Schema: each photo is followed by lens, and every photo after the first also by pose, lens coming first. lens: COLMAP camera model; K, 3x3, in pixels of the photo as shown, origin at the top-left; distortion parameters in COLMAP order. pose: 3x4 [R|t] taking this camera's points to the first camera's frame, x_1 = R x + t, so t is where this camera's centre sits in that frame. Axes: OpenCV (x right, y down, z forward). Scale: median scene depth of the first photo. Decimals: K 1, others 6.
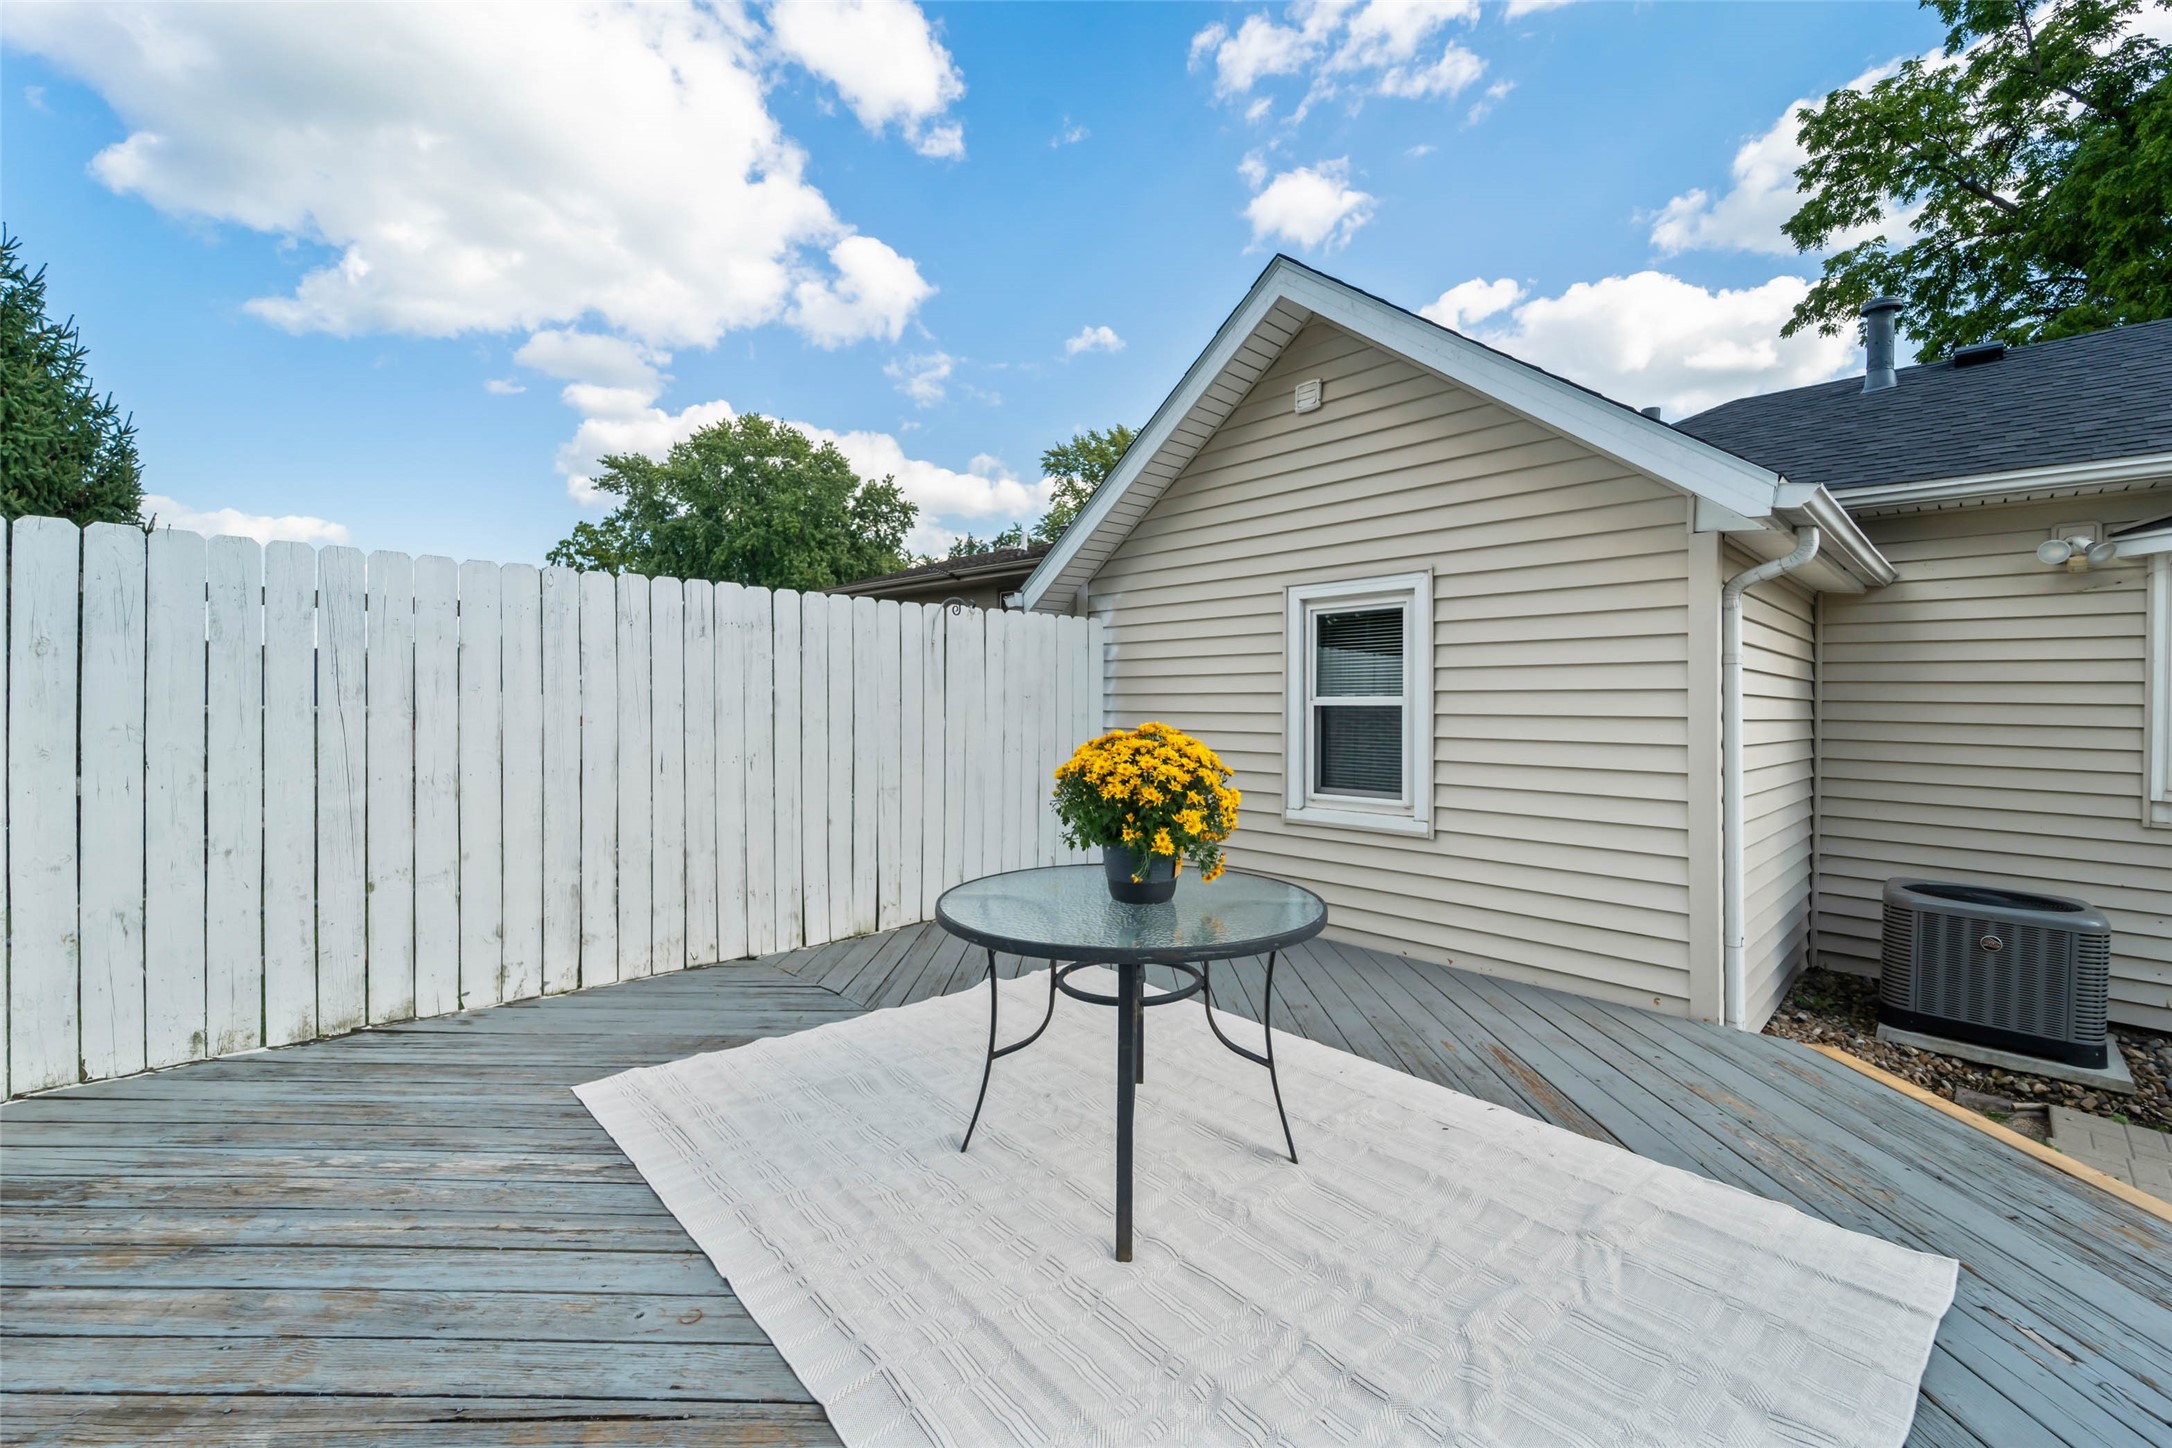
lens RADIAL K [[891.8, 0, 1098.8], [0, 891.8, 712.1], [0, 0, 1]] dist [0.000530, -0.000258]
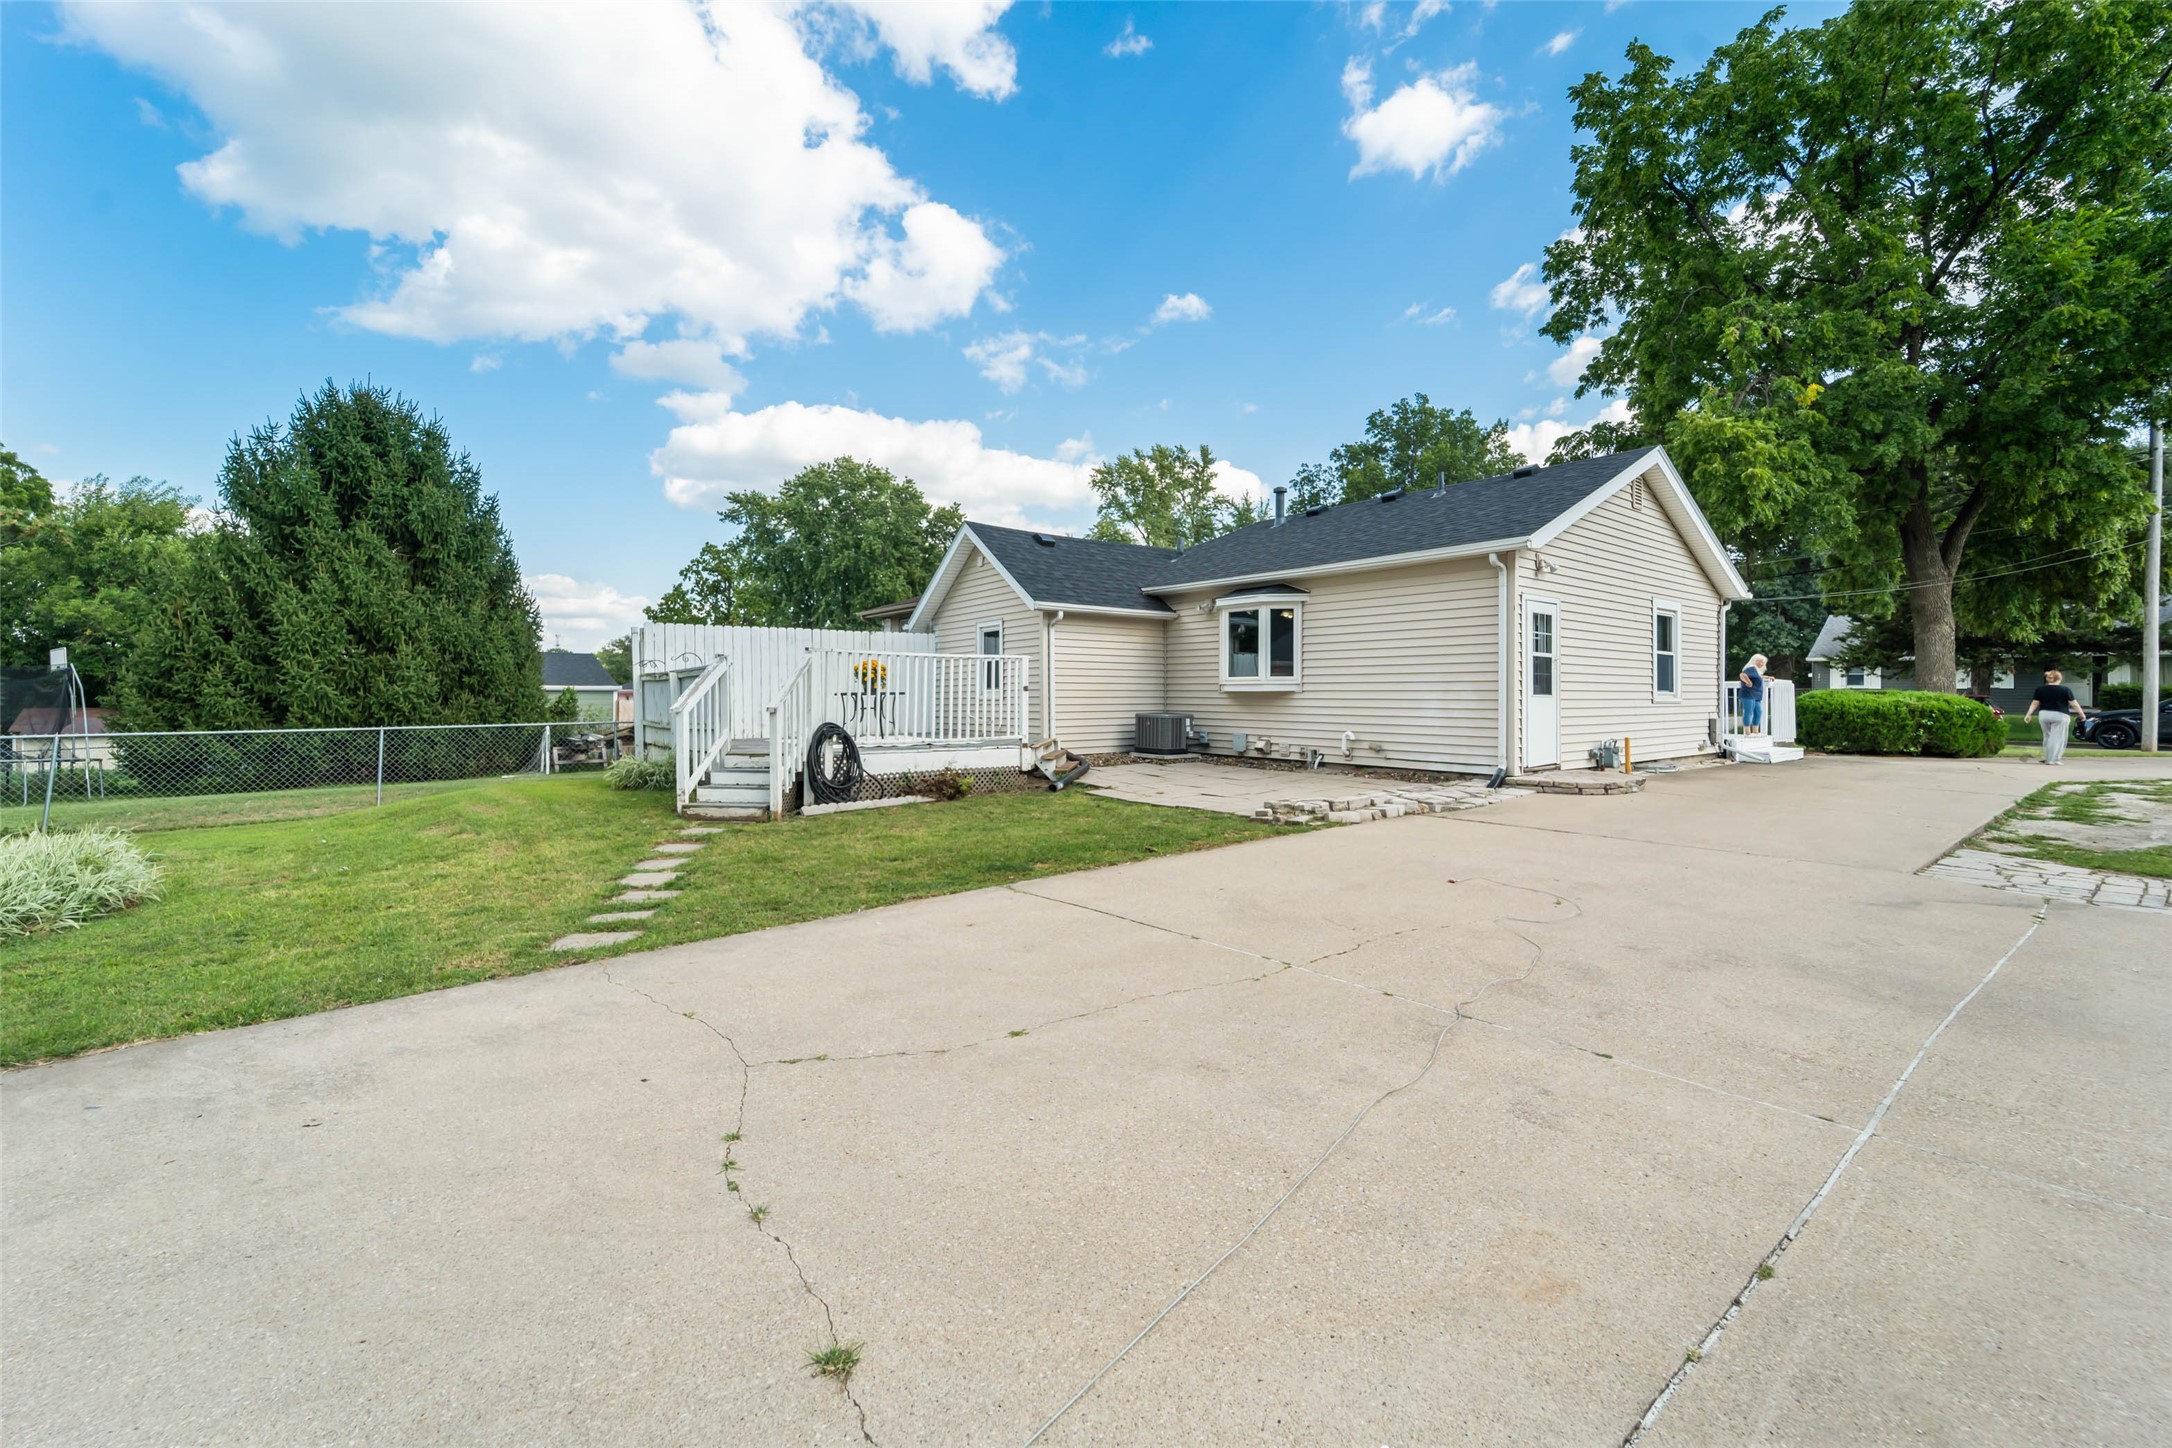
lens RADIAL K [[899.3, 0, 1098.4], [0, 899.3, 693.5], [0, 0, 1]] dist [-0.000658, -0.000595]
pose [[0.994019, -0.016214, -0.108001, 0.083290], [0.014757, 0.999789, -0.014271, 0.012950], [0.108210, 0.012592, 0.994048, -0.175309]]
